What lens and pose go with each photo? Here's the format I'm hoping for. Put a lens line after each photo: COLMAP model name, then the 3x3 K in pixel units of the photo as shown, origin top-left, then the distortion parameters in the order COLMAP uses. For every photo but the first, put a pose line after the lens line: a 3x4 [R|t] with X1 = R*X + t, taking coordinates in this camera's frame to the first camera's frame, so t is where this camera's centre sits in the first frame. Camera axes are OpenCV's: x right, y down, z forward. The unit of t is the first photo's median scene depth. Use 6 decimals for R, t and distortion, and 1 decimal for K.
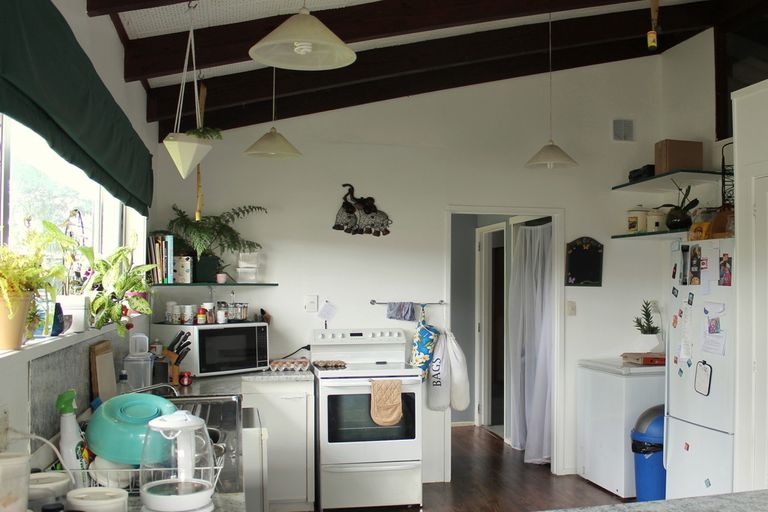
lens RADIAL K [[765.4, 0, 384.5], [0, 765.4, 283.7], [0, 0, 1]] dist [-0.150753, 0.000877]
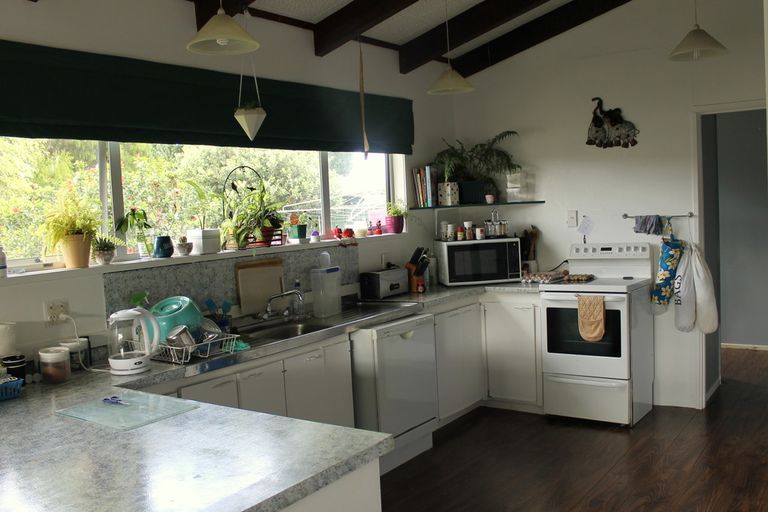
lens RADIAL K [[741.9, 0, 405.0], [0, 741.9, 255.7], [0, 0, 1]] dist [-0.032495, -0.000489]
pose [[0.699513, 0.012091, -0.714517, 0.473112], [0.053685, 0.996142, 0.069414, -0.006076], [0.712600, -0.086915, 0.696166, 0.138578]]
